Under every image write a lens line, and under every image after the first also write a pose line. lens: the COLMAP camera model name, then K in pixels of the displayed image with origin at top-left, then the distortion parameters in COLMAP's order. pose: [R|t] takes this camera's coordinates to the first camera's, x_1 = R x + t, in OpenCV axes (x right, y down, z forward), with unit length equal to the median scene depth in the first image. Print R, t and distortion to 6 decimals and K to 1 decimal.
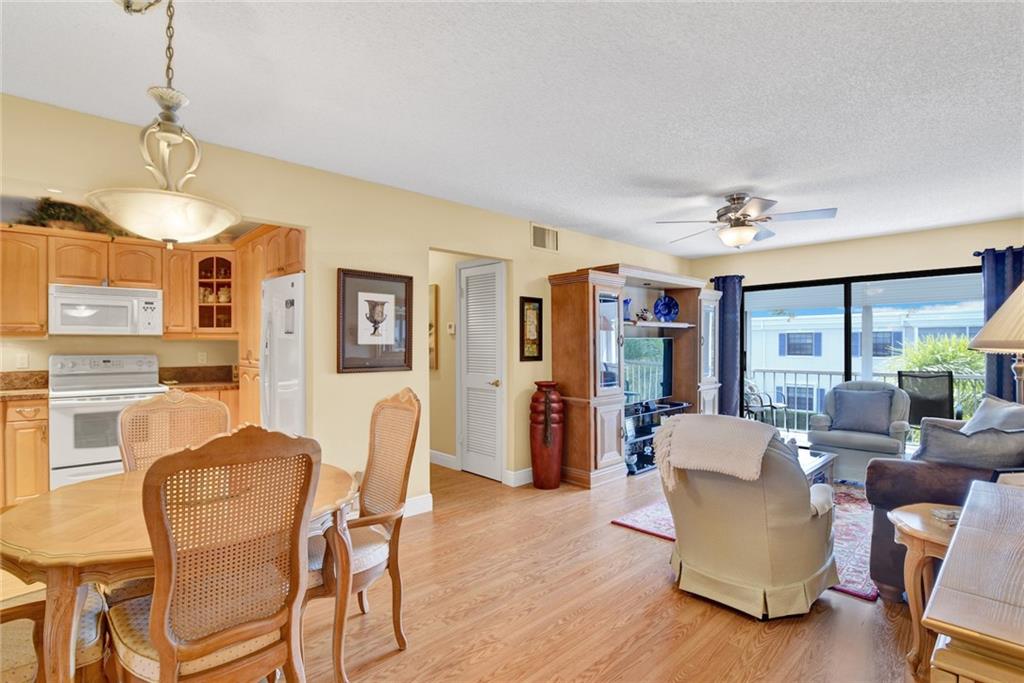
lens RADIAL K [[495.5, 0, 516.2], [0, 495.5, 347.8], [0, 0, 1]] dist [-0.040845, 0.004790]
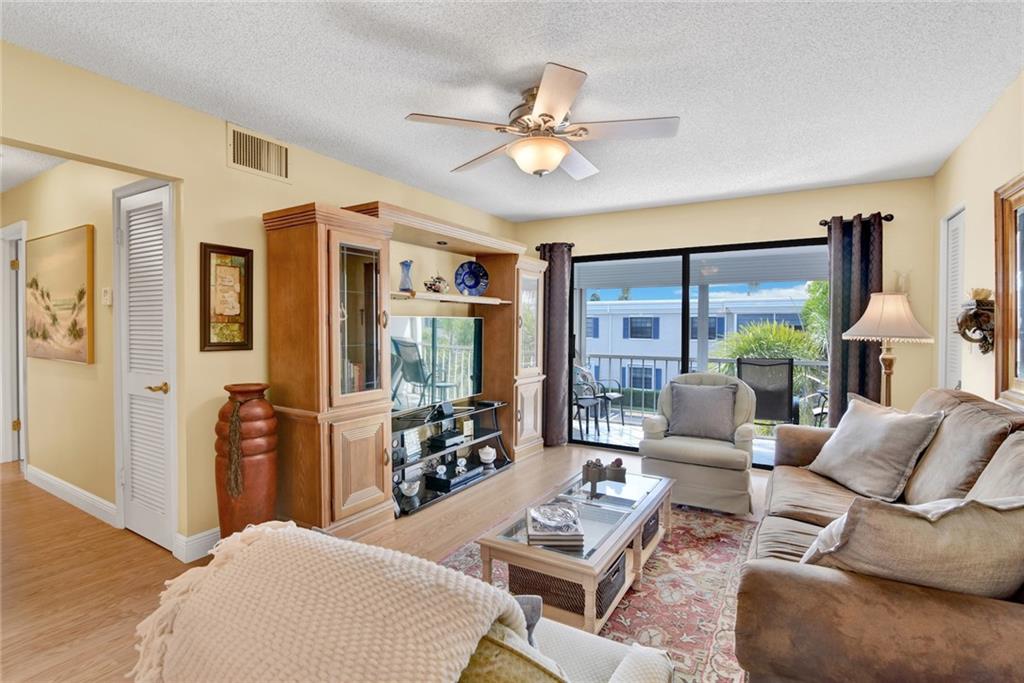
lens RADIAL K [[495.5, 0, 512.1], [0, 495.5, 336.4], [0, 0, 1]] dist [-0.040845, 0.004790]
pose [[0.963969, 0.002782, 0.266001, 0.215656], [-0.006245, 0.999906, 0.012175, -0.000367], [-0.265943, -0.013397, 0.963896, 0.337230]]
